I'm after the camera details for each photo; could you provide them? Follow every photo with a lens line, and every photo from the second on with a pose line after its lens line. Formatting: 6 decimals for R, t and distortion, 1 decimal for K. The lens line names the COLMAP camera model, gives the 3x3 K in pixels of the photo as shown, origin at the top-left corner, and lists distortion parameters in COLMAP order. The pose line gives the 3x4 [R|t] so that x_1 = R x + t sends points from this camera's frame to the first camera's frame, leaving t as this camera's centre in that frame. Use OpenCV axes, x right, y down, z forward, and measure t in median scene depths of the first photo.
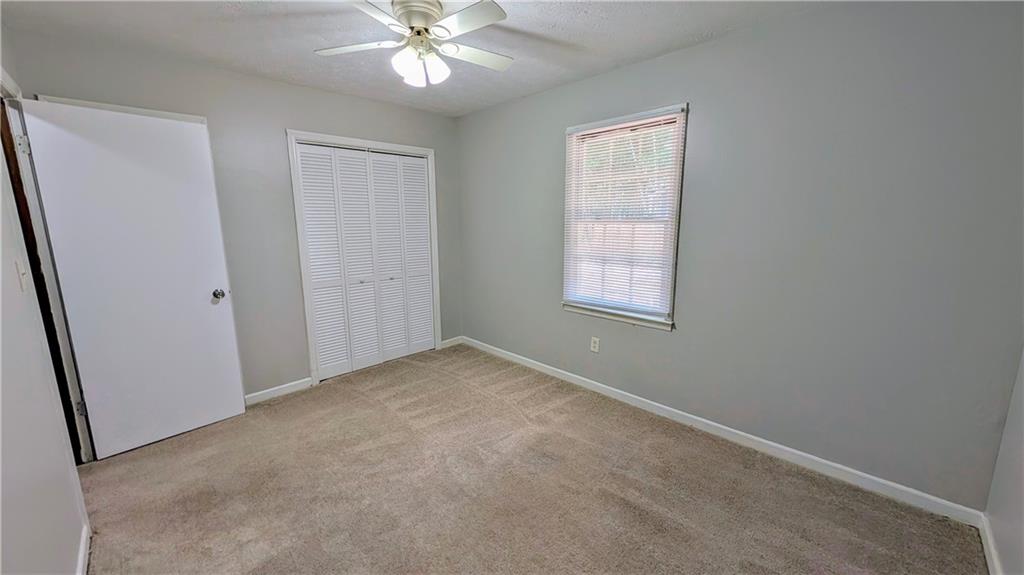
lens RADIAL K [[389.1, 0, 515.0], [0, 389.1, 287.5], [0, 0, 1]] dist [-0.001678, -0.000446]
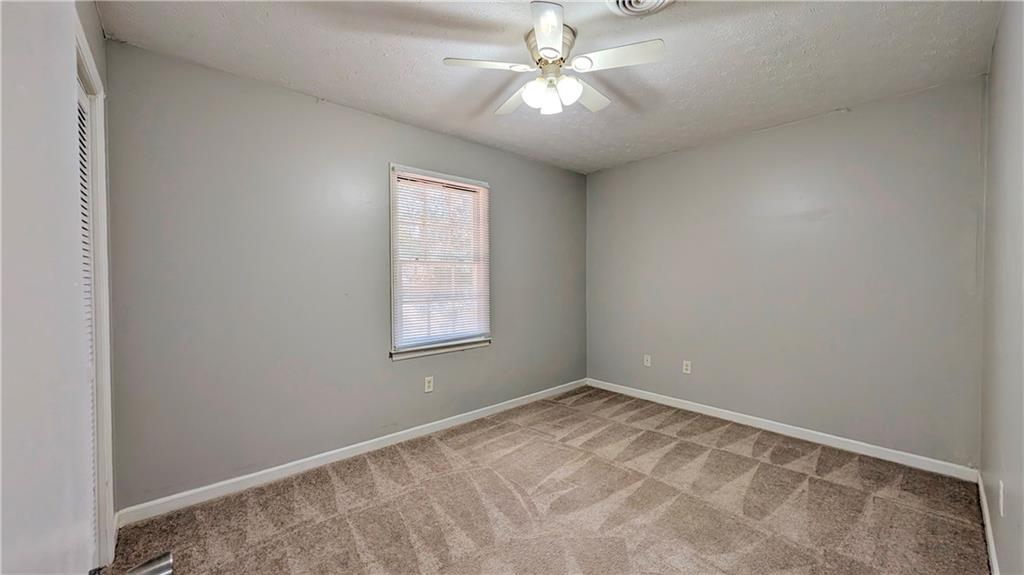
lens RADIAL K [[389.1, 0, 515.0], [0, 389.1, 287.5], [0, 0, 1]] dist [-0.001678, -0.000446]
pose [[0.027198, -0.011048, 0.999569, -0.785872], [0.176295, 0.984319, 0.006082, -0.065196], [-0.983962, 0.176053, 0.028719, 0.715566]]
